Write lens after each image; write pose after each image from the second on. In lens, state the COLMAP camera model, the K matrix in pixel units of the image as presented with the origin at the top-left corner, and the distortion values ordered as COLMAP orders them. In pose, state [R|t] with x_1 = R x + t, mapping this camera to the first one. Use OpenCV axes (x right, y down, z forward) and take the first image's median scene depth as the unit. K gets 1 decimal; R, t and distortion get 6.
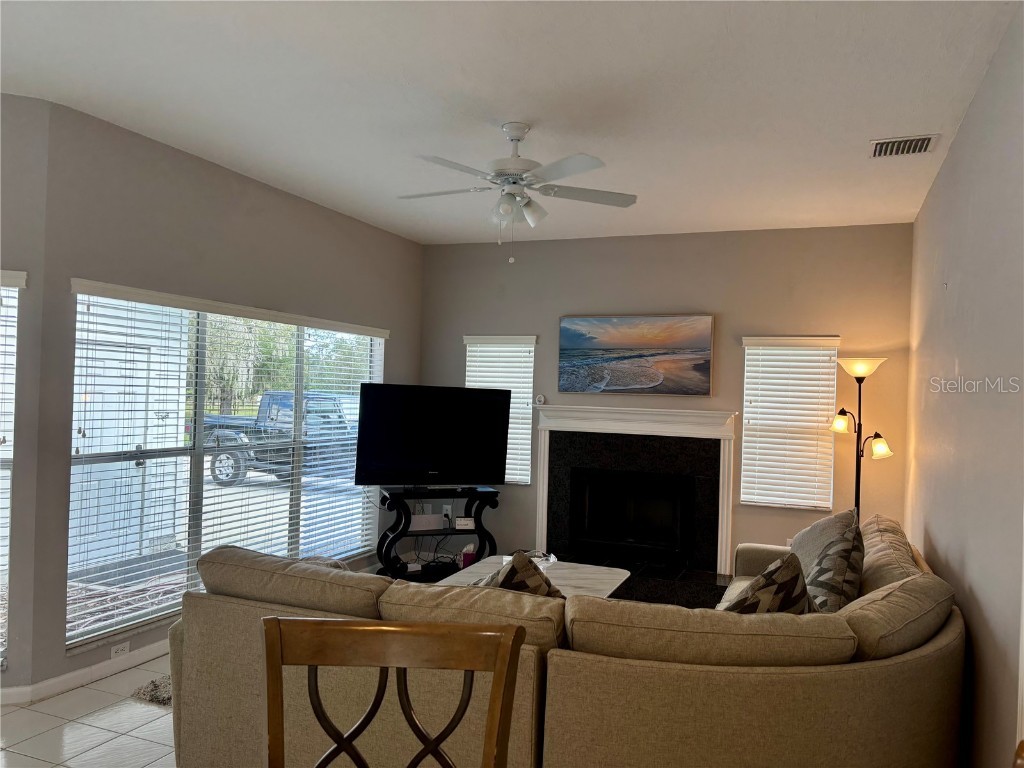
lens RADIAL K [[773.8, 0, 517.2], [0, 773.8, 391.2], [0, 0, 1]] dist [0.085422, -0.108023]
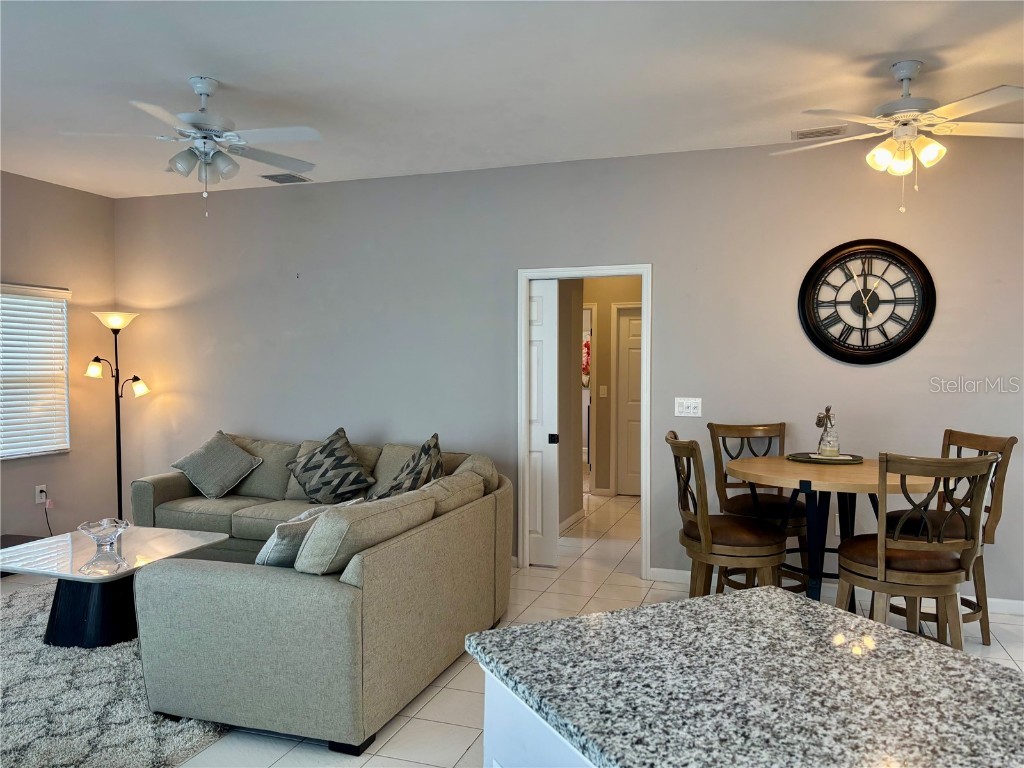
lens RADIAL K [[773.8, 0, 517.2], [0, 773.8, 391.2], [0, 0, 1]] dist [0.085422, -0.108023]
pose [[-0.047383, -0.067701, 0.996580, -0.671332], [-0.008464, 0.997692, 0.067374, -0.008532], [-0.998841, -0.005243, -0.047847, 0.409996]]
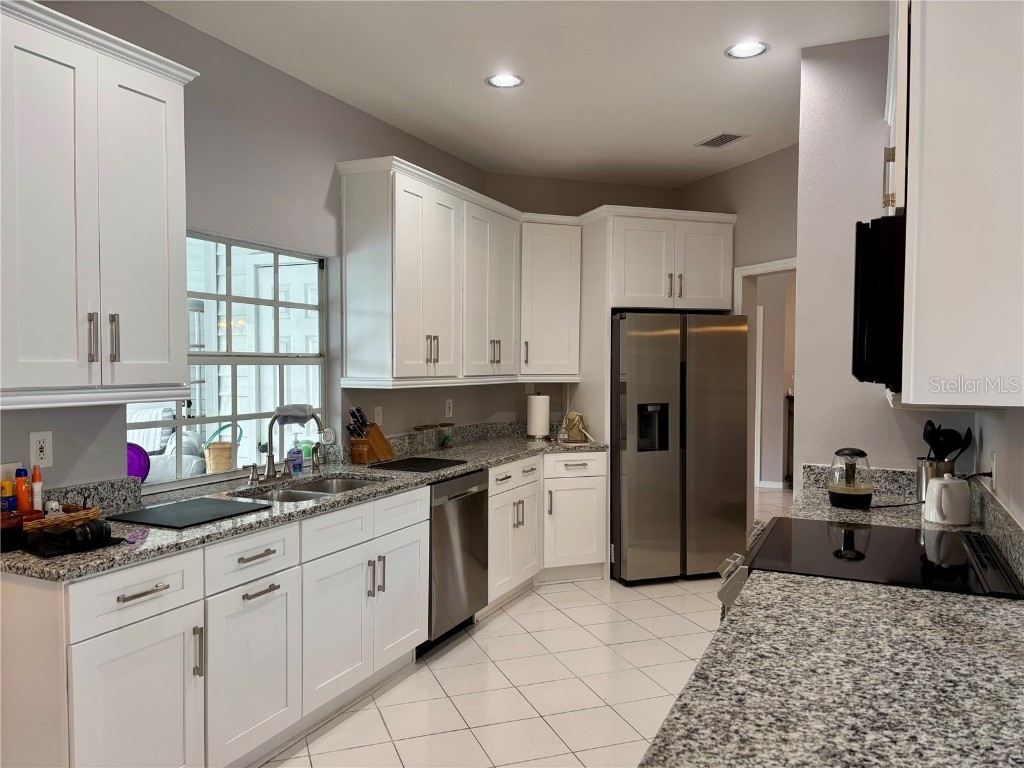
lens RADIAL K [[767.2, 0, 512.0], [0, 767.2, 384.0], [0, 0, 1]] dist [0.108970, -0.119801]
pose [[-0.746469, -0.018653, -0.665159, -0.228976], [-0.027858, 0.999607, 0.003231, 0.002149], [0.664837, 0.020942, -0.746695, 0.402418]]
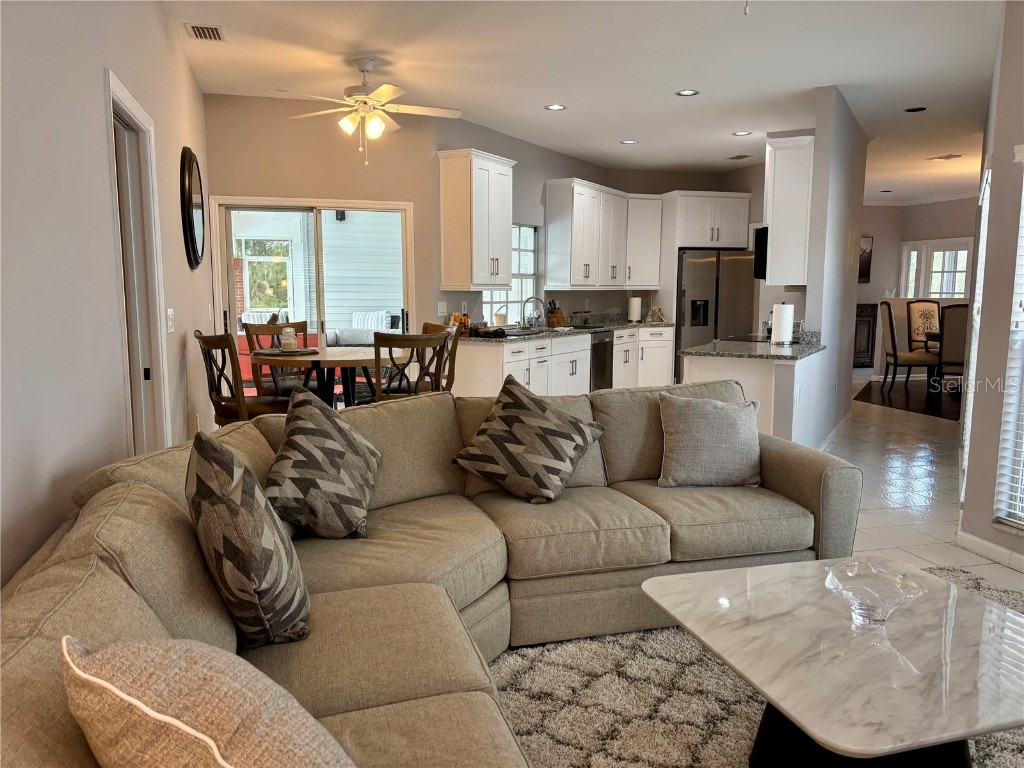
lens RADIAL K [[767.2, 0, 512.0], [0, 767.2, 384.0], [0, 0, 1]] dist [0.108970, -0.119801]
pose [[-0.798355, 0.038700, -0.600943, 0.336796], [-0.027608, 0.994531, 0.100724, 0.043248], [0.601554, 0.097004, -0.792920, 0.897373]]
